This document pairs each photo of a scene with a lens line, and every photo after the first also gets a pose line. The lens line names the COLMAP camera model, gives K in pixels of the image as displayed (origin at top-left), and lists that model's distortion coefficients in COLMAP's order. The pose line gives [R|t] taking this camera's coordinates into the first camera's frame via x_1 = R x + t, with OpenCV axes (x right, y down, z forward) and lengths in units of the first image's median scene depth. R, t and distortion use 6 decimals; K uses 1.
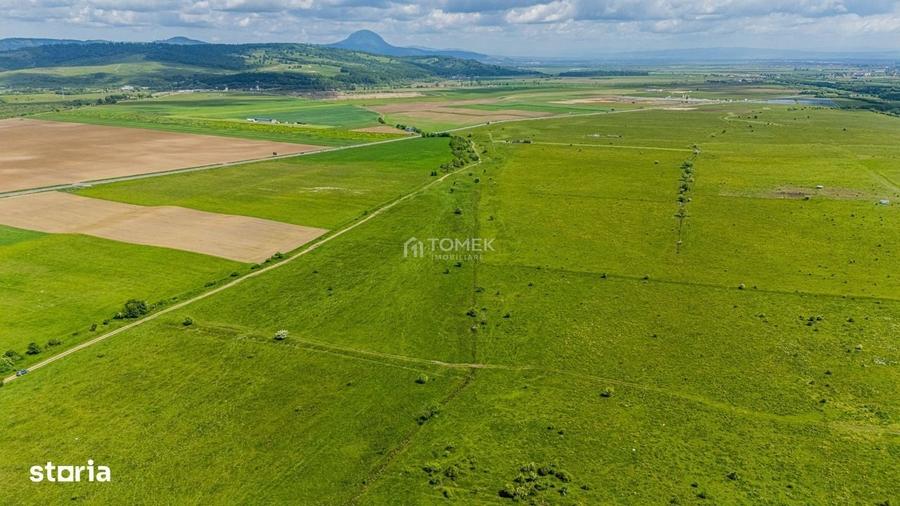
lens RADIAL K [[659.1, 0, 447.3], [0, 659.1, 238.7], [0, 0, 1]] dist [0.059070, -0.046239]
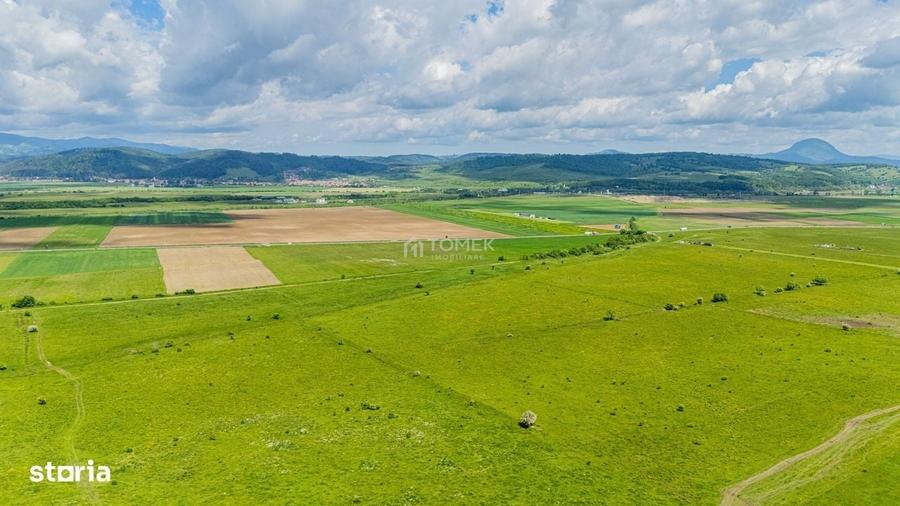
lens RADIAL K [[659.1, 0, 450.2], [0, 659.1, 269.2], [0, 0, 1]] dist [0.059070, -0.046239]
pose [[0.811964, 0.094339, -0.576034, 0.168977], [-0.160301, 0.984949, -0.064647, -0.002511], [0.561265, 0.144830, 0.814865, 0.052612]]
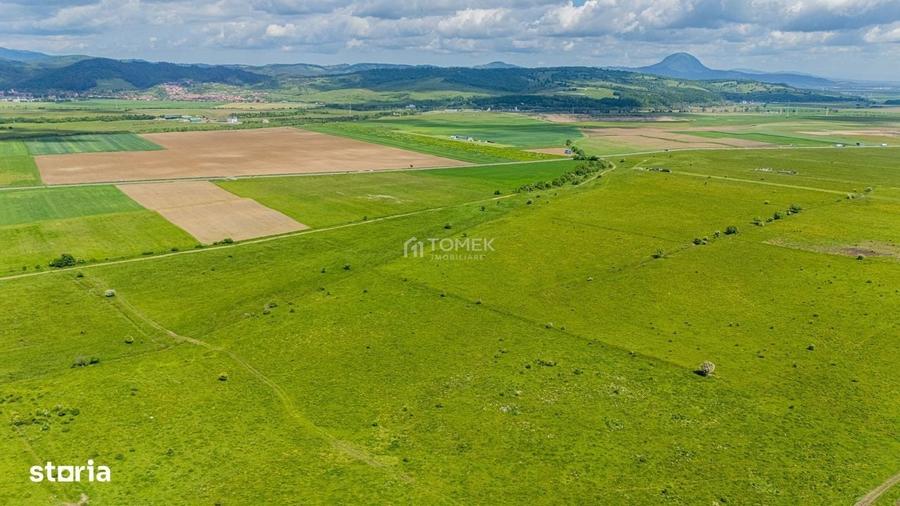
lens RADIAL K [[659.1, 0, 448.5], [0, 659.1, 249.6], [0, 0, 1]] dist [0.059070, -0.046239]
pose [[0.899564, 0.119564, -0.420105, 0.121005], [-0.126953, 0.991854, 0.010443, -0.004356], [0.417931, 0.043939, 0.907415, 0.017502]]
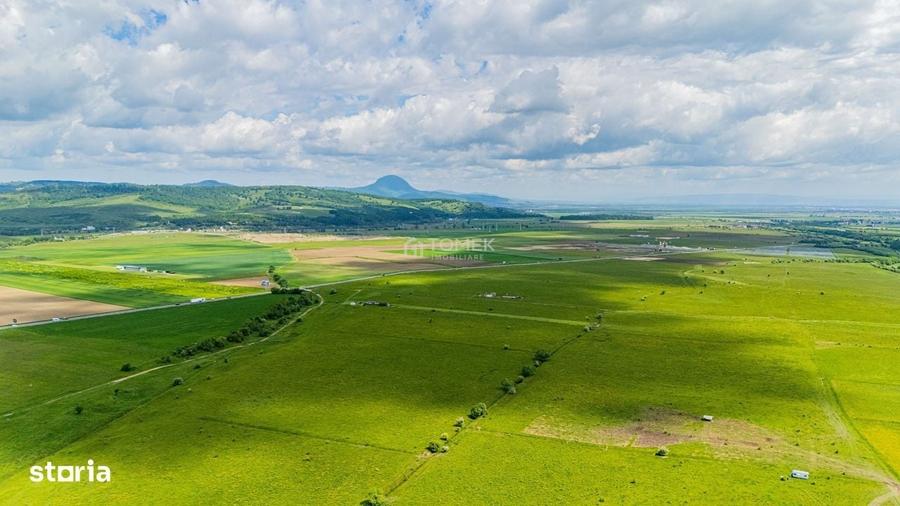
lens RADIAL K [[659.1, 0, 452.5], [0, 659.1, 255.4], [0, 0, 1]] dist [0.059070, -0.046239]
pose [[0.999296, 0.010934, -0.035876, 0.109191], [-0.017329, 0.982938, -0.183122, -0.032164], [0.033261, 0.183615, 0.982435, 0.124685]]
